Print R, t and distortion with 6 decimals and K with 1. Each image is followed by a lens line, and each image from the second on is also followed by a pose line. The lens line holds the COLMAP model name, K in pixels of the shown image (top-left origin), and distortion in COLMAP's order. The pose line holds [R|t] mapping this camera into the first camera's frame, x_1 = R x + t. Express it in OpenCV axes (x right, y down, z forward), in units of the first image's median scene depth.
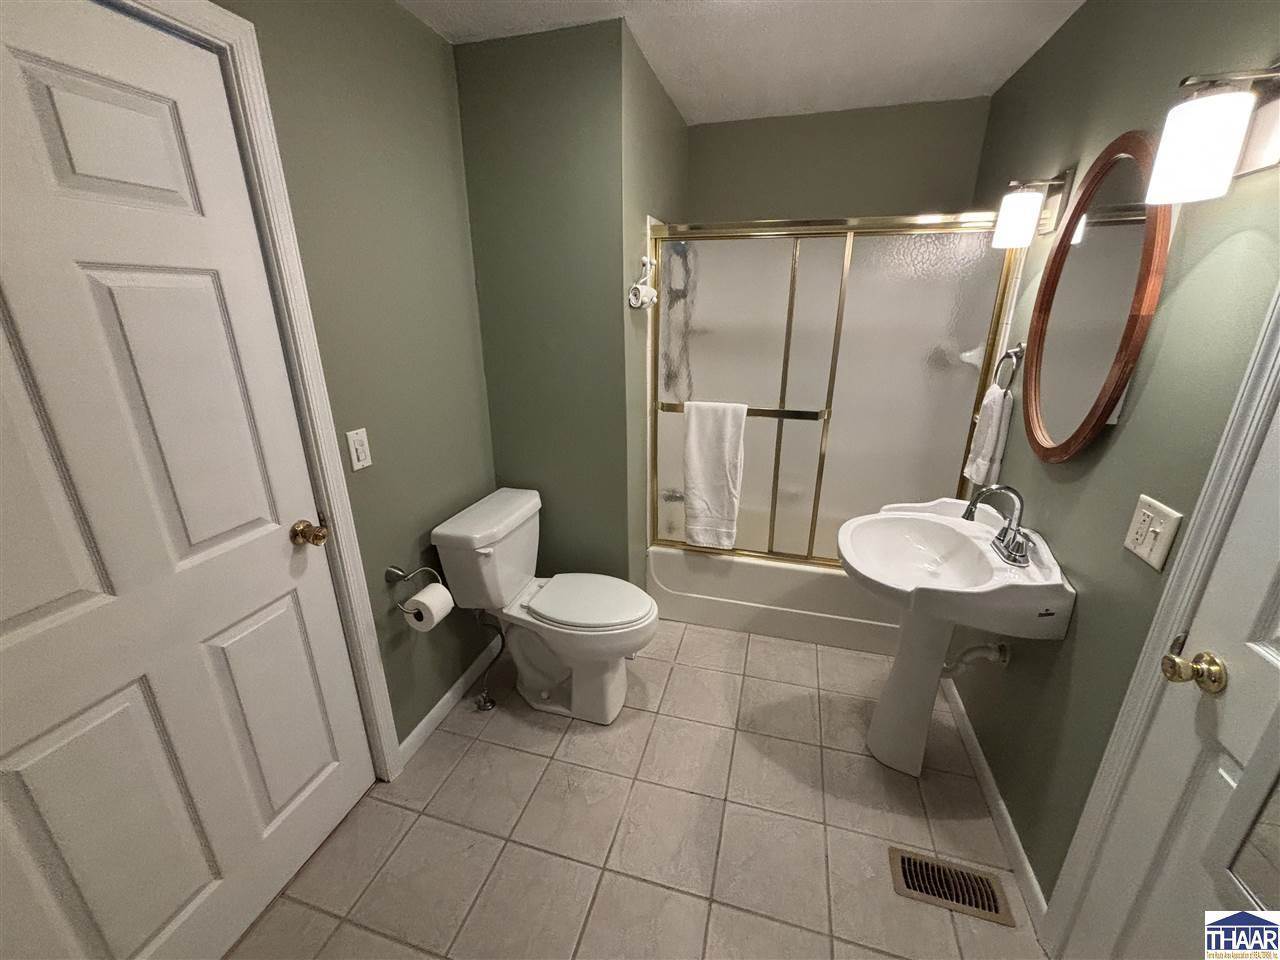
lens RADIAL K [[516.2, 0, 638.5], [0, 516.2, 479.4], [0, 0, 1]] dist [-0.000129, 0.001872]
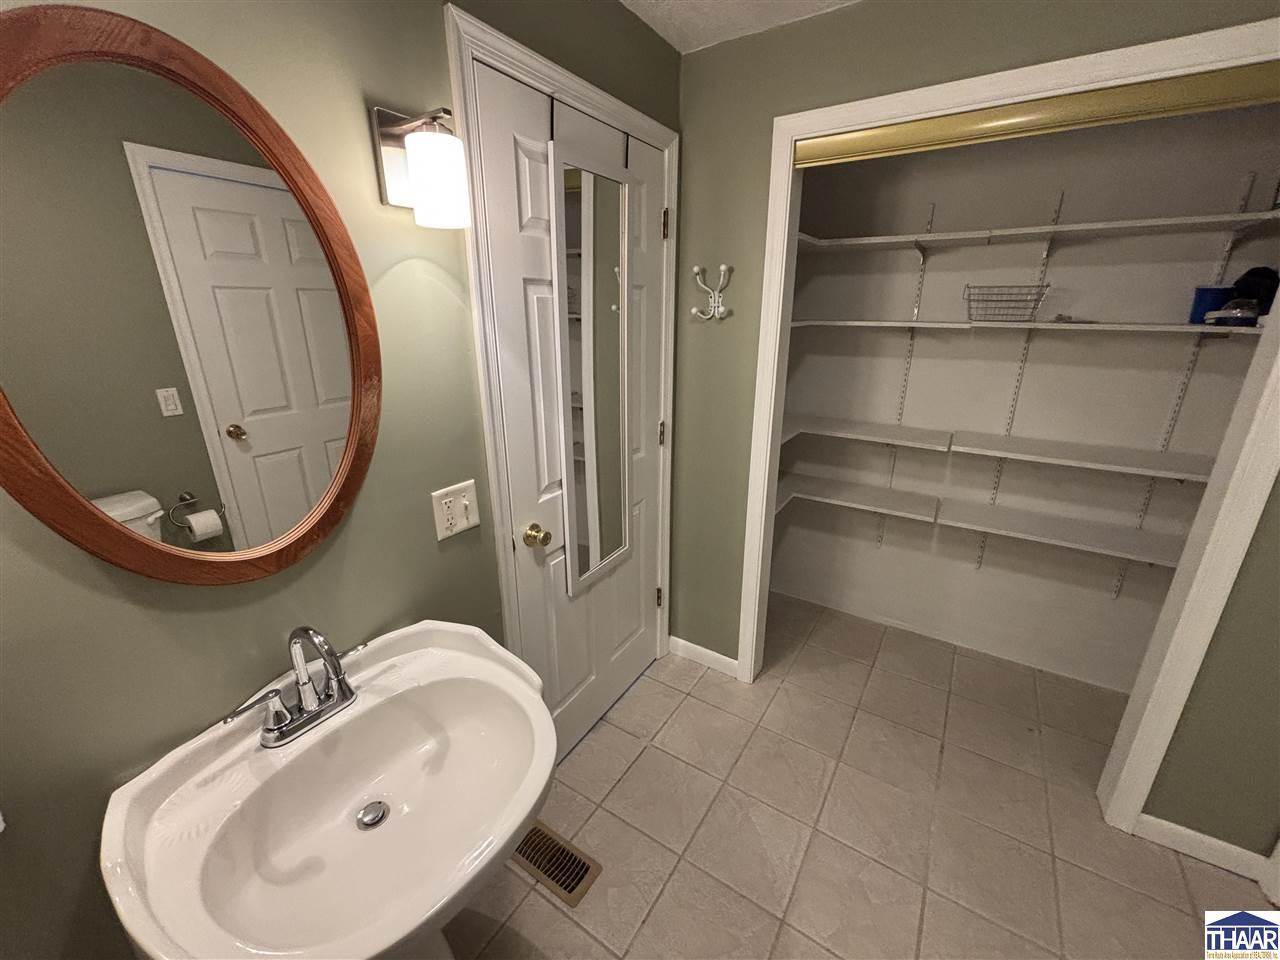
lens RADIAL K [[516.2, 0, 642.0], [0, 516.2, 480.1], [0, 0, 1]] dist [-0.000129, 0.001872]
pose [[-0.955316, -0.093932, 0.280265, 0.199307], [0.093114, 0.804258, 0.586941, -0.465307], [-0.280538, 0.586811, -0.759574, 1.329277]]
